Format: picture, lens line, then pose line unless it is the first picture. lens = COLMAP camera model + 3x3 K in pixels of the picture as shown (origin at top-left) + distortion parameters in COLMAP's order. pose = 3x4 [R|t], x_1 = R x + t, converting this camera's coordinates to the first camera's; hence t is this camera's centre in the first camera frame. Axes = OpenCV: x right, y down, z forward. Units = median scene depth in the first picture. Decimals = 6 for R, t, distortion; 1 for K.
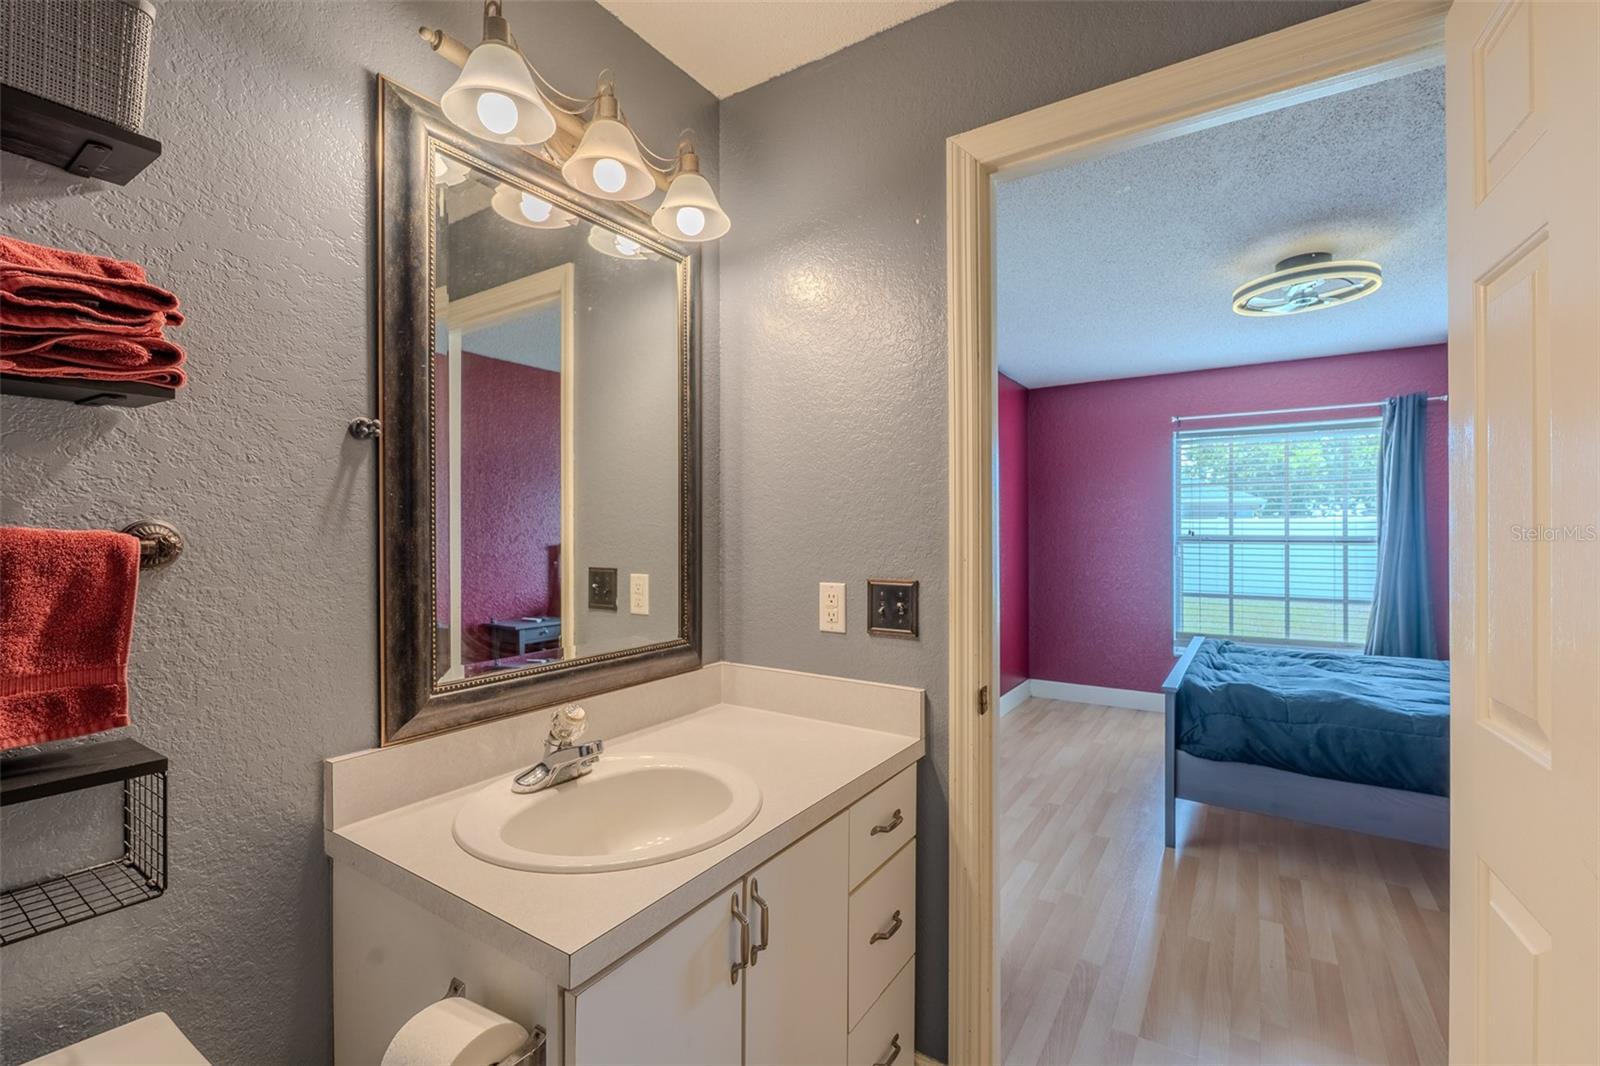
lens RADIAL K [[698.5, 0, 800.0], [0, 698.5, 533.0], [0, 0, 1]] dist [-0.000629, -0.000337]
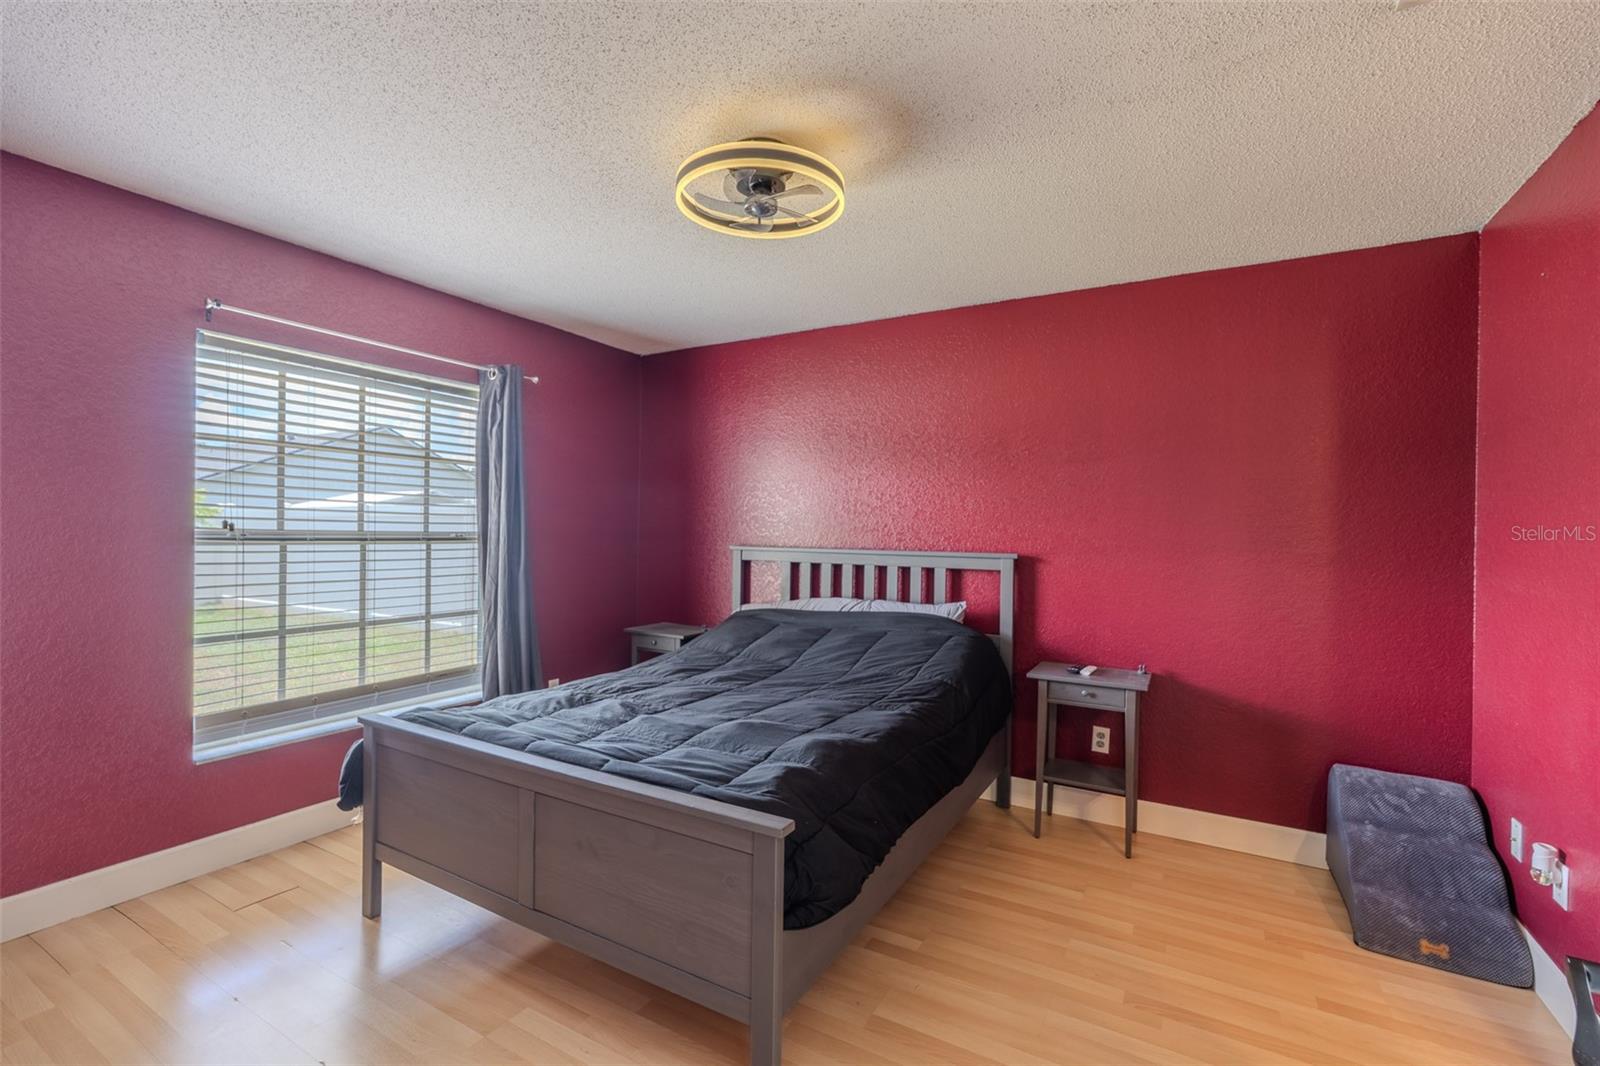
lens RADIAL K [[698.5, 0, 800.0], [0, 698.5, 533.0], [0, 0, 1]] dist [-0.000629, -0.000337]
pose [[-0.055331, -0.004337, 0.998459, -0.000736], [-0.012755, 0.999912, 0.003637, -0.002339], [-0.998387, -0.012534, -0.055382, 0.657202]]
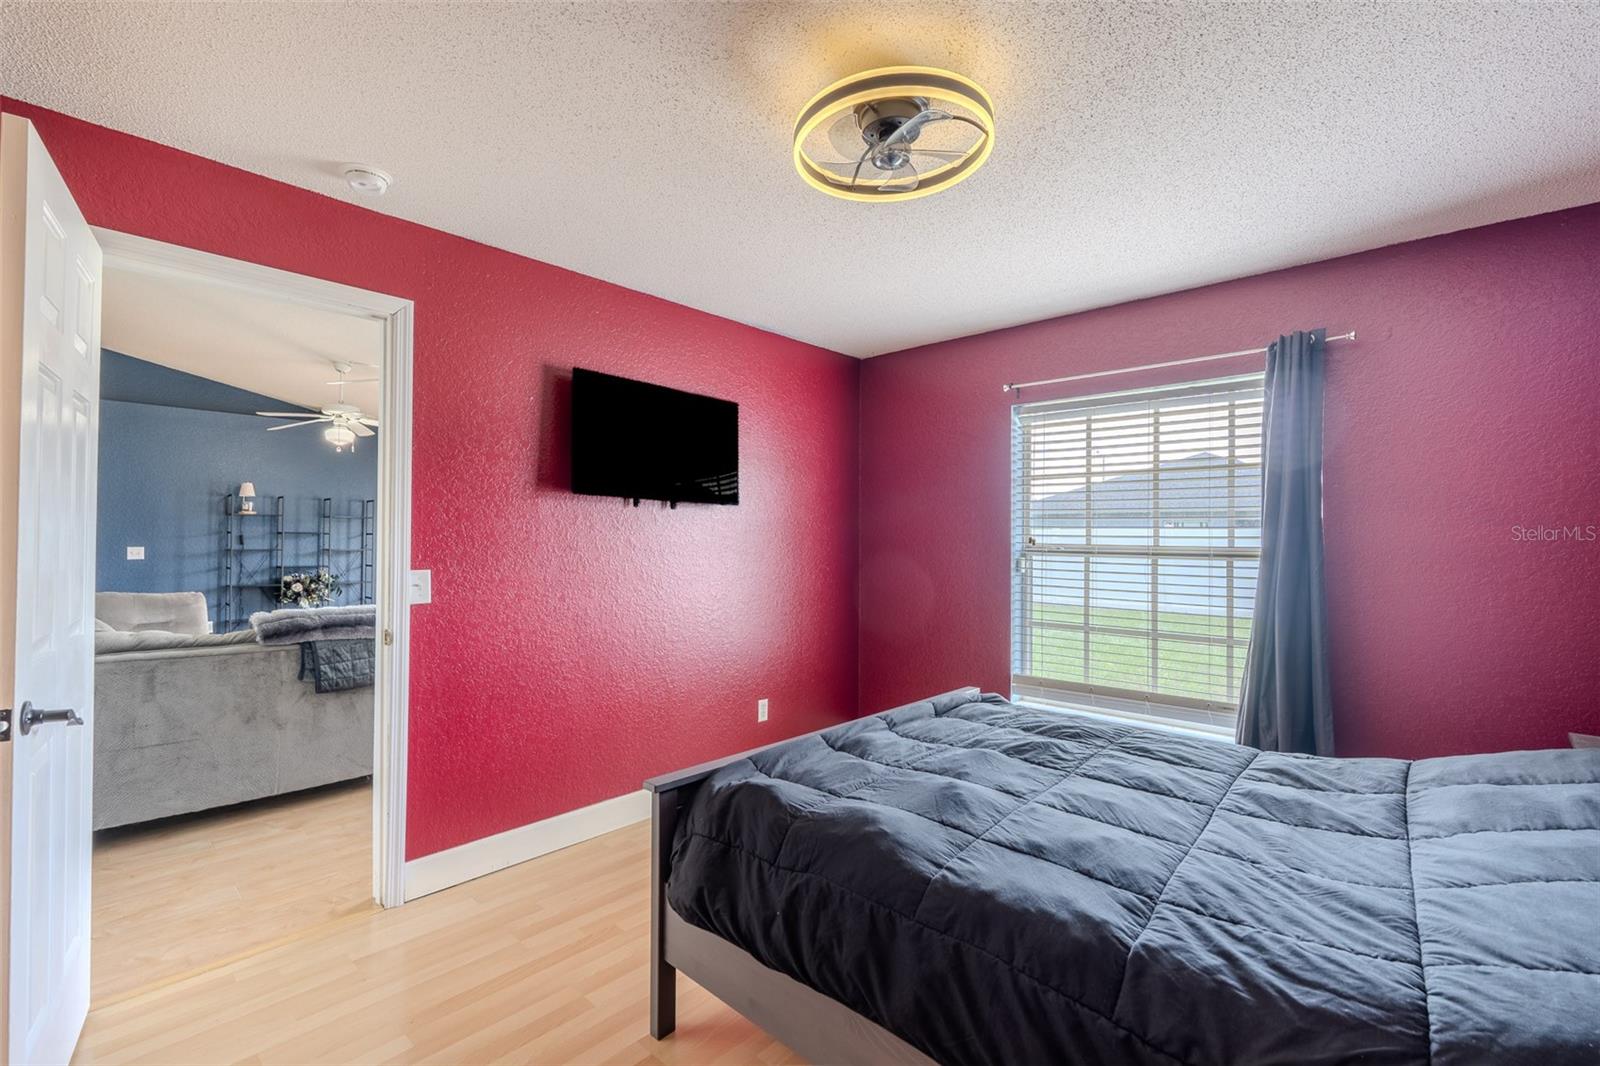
lens RADIAL K [[698.5, 0, 800.0], [0, 698.5, 533.0], [0, 0, 1]] dist [-0.000629, -0.000337]
pose [[0.985565, 0.005554, -0.169208, 0.494355], [-0.007419, 0.999918, -0.010391, 0.000584], [0.169136, 0.011496, 0.985526, 0.257135]]
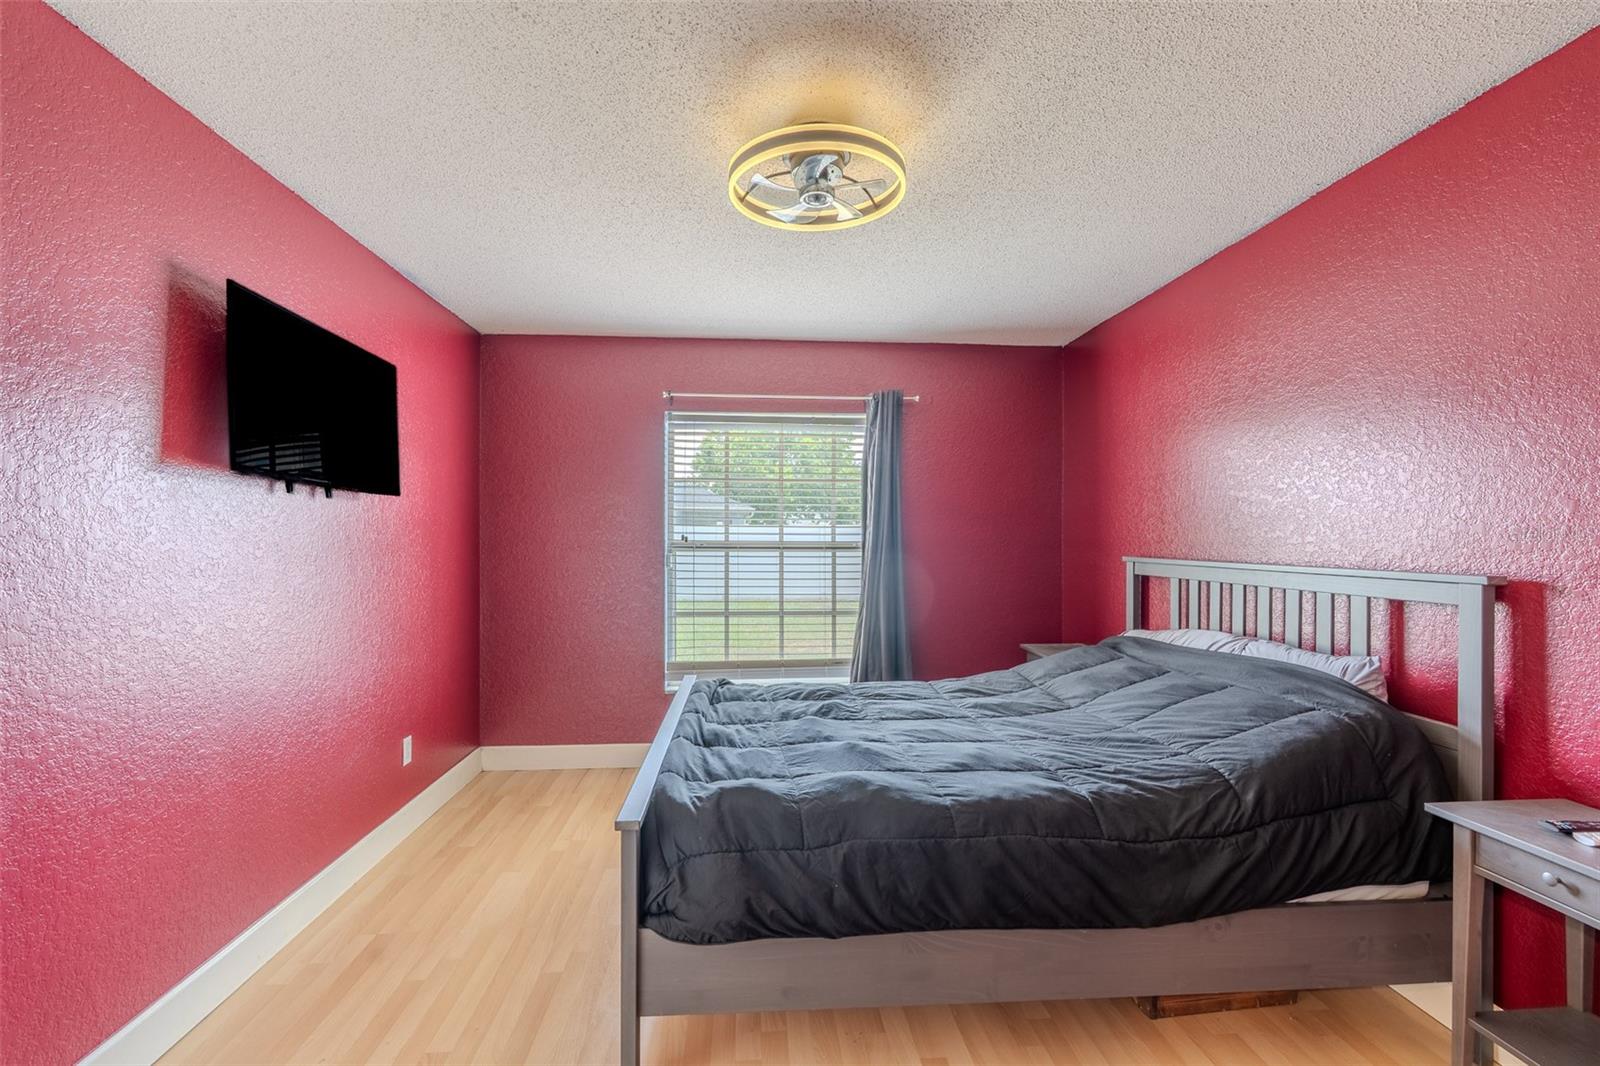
lens RADIAL K [[698.5, 0, 800.0], [0, 698.5, 533.0], [0, 0, 1]] dist [-0.000629, -0.000337]
pose [[0.792707, 0.004447, 0.609587, 0.193792], [-0.000450, 0.999977, -0.006710, -0.000984], [-0.609603, 0.005044, 0.792691, 0.310470]]
